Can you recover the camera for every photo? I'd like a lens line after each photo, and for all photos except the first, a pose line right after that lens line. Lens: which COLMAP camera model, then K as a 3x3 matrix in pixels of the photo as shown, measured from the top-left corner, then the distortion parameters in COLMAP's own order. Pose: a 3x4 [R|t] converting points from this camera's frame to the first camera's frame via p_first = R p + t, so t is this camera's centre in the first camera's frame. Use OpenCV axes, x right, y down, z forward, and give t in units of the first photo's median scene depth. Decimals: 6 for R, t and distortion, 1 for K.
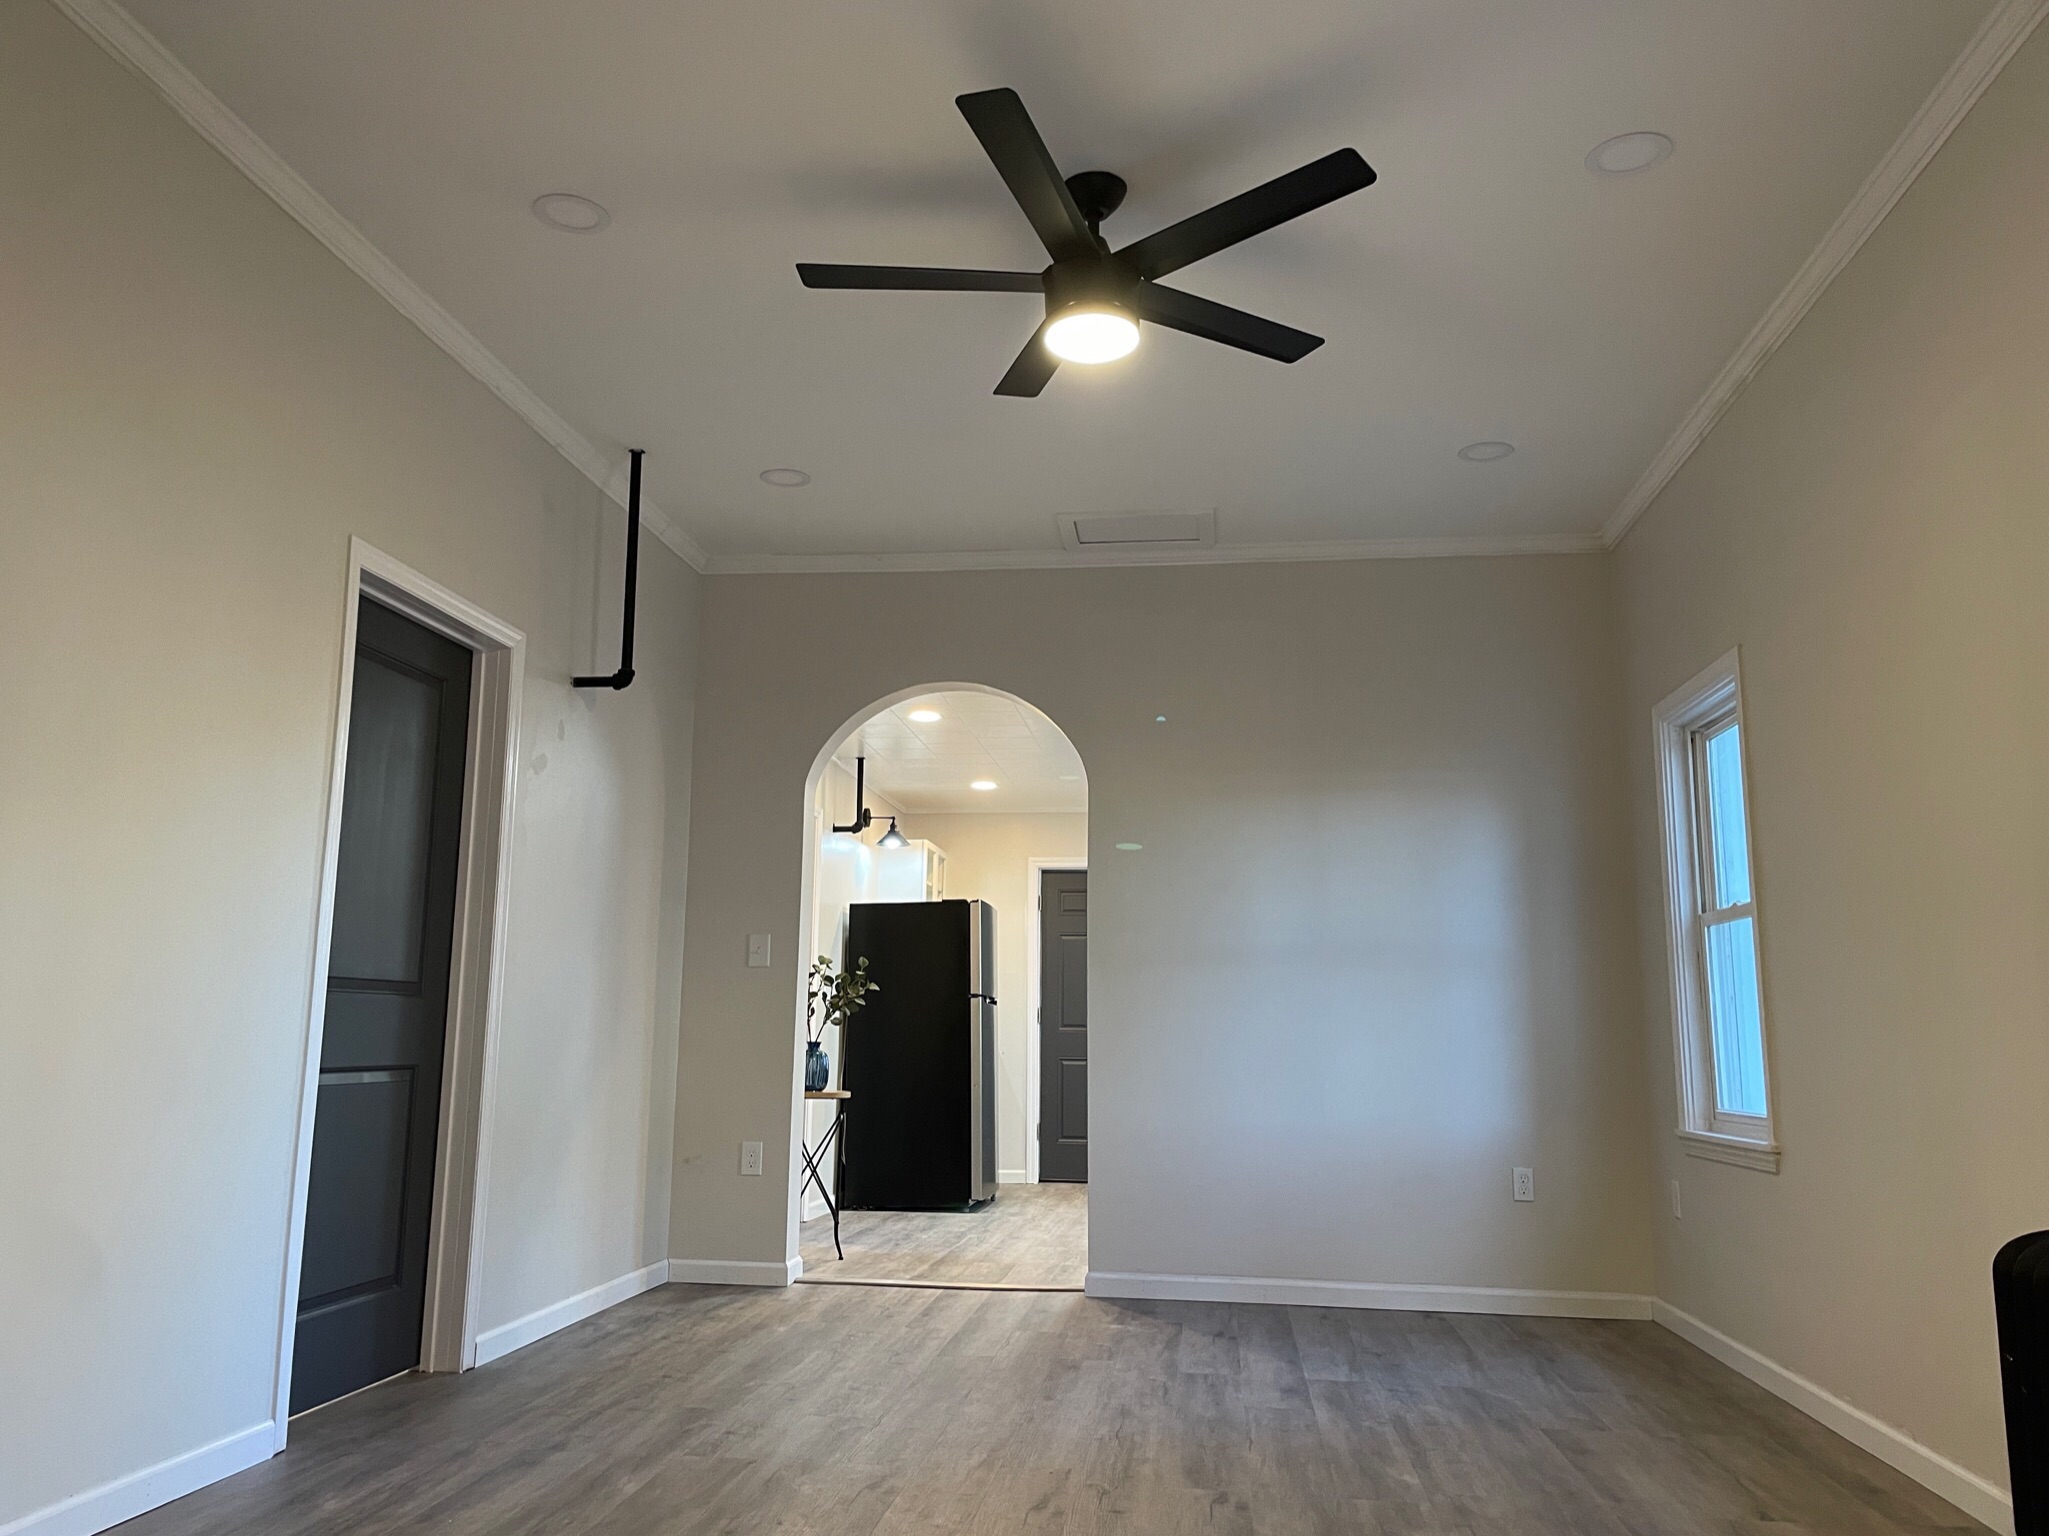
lens RADIAL K [[1566.0, 0, 1015.7], [0, 1566.0, 773.4], [0, 0, 1]] dist [0.102090, -0.135936]
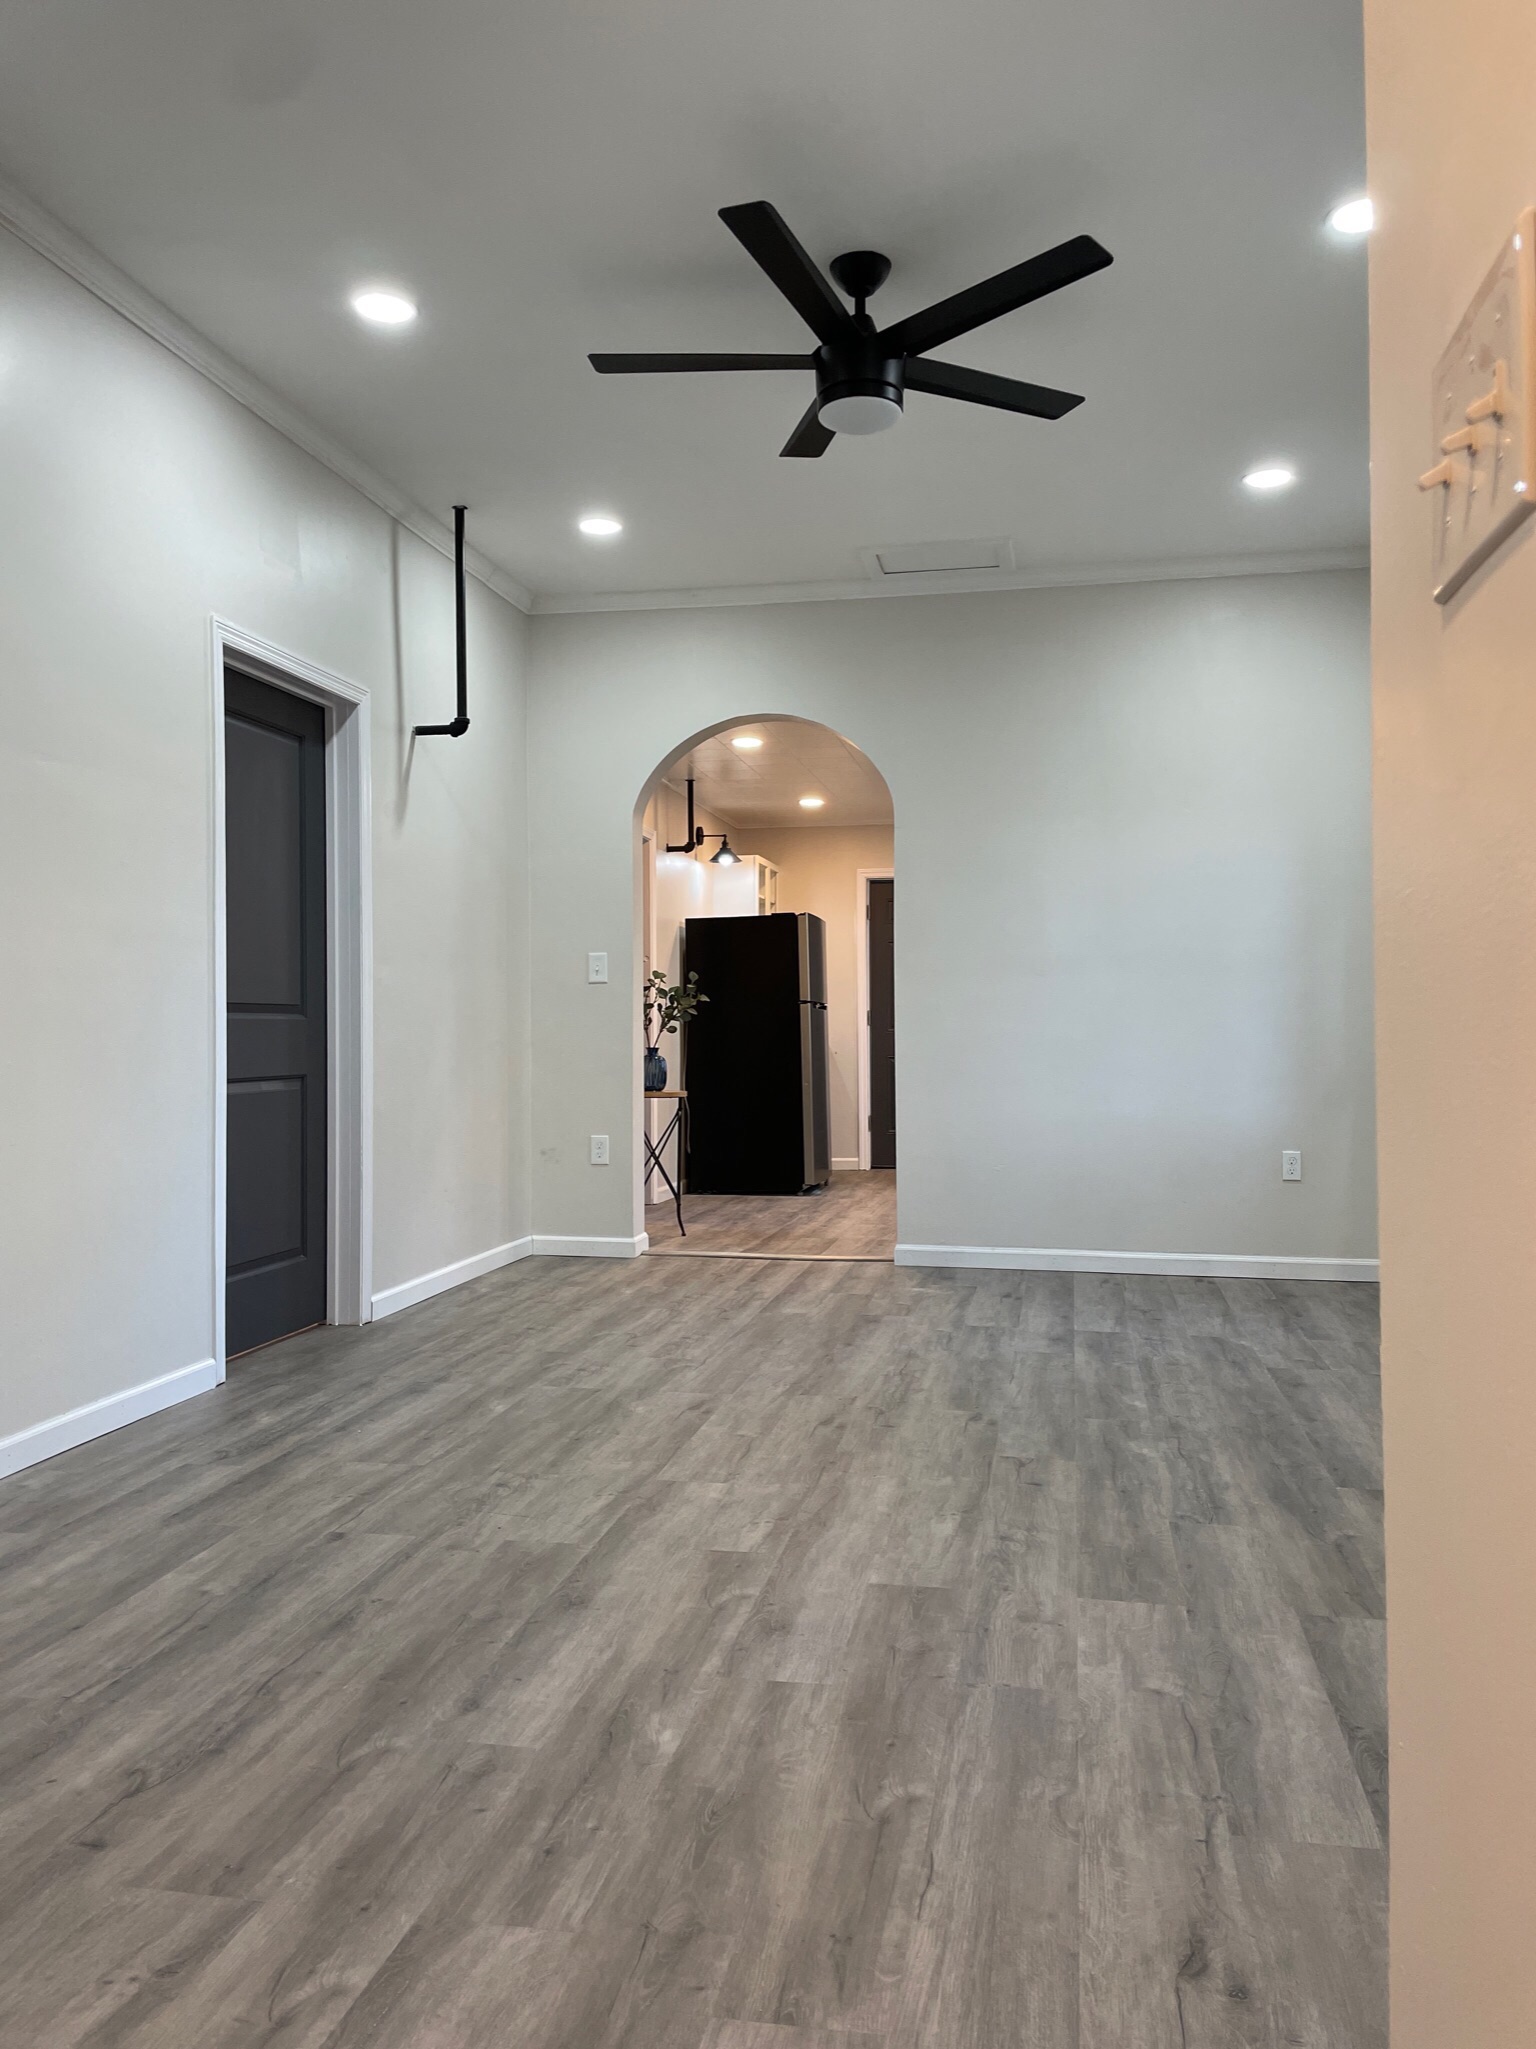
lens RADIAL K [[1566.0, 0, 768.0], [0, 1566.0, 1024.5], [0, 0, 1]] dist [0.102090, -0.135936]
pose [[0.997603, -0.015297, -0.067482, 0.038001], [0.025989, 0.986688, 0.160532, -0.028052], [0.064128, -0.161901, 0.984721, -0.106297]]
